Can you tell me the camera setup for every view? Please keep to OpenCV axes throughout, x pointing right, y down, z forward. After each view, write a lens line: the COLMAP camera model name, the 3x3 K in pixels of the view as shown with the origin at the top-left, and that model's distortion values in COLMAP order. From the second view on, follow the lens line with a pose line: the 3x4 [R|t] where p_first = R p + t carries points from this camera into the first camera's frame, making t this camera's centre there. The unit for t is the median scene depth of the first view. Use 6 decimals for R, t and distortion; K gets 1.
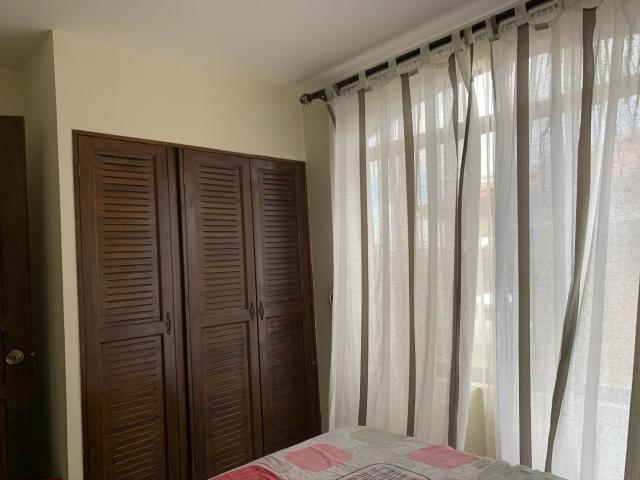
lens RADIAL K [[477.2, 0, 319.5], [0, 477.2, 246.5], [0, 0, 1]] dist [0.001753, -0.001887]
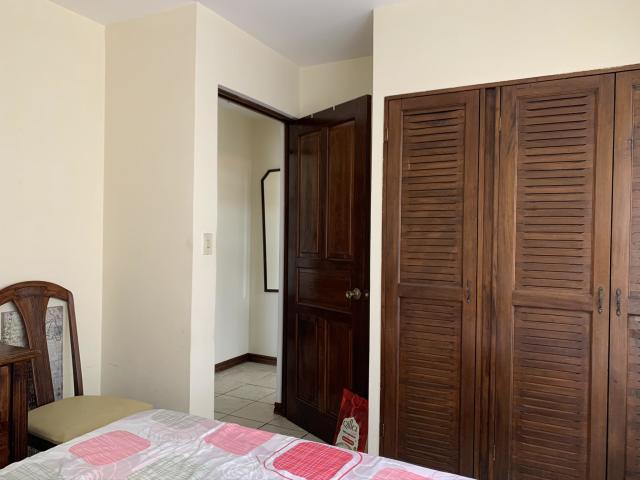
lens RADIAL K [[492.3, 0, 323.8], [0, 492.3, 236.9], [0, 0, 1]] dist [0.016478, -0.018680]
pose [[0.321336, 0.068457, -0.944488, 0.474900], [0.002316, 0.997324, 0.073075, -0.009416], [0.946962, -0.025669, 0.320318, 0.461224]]
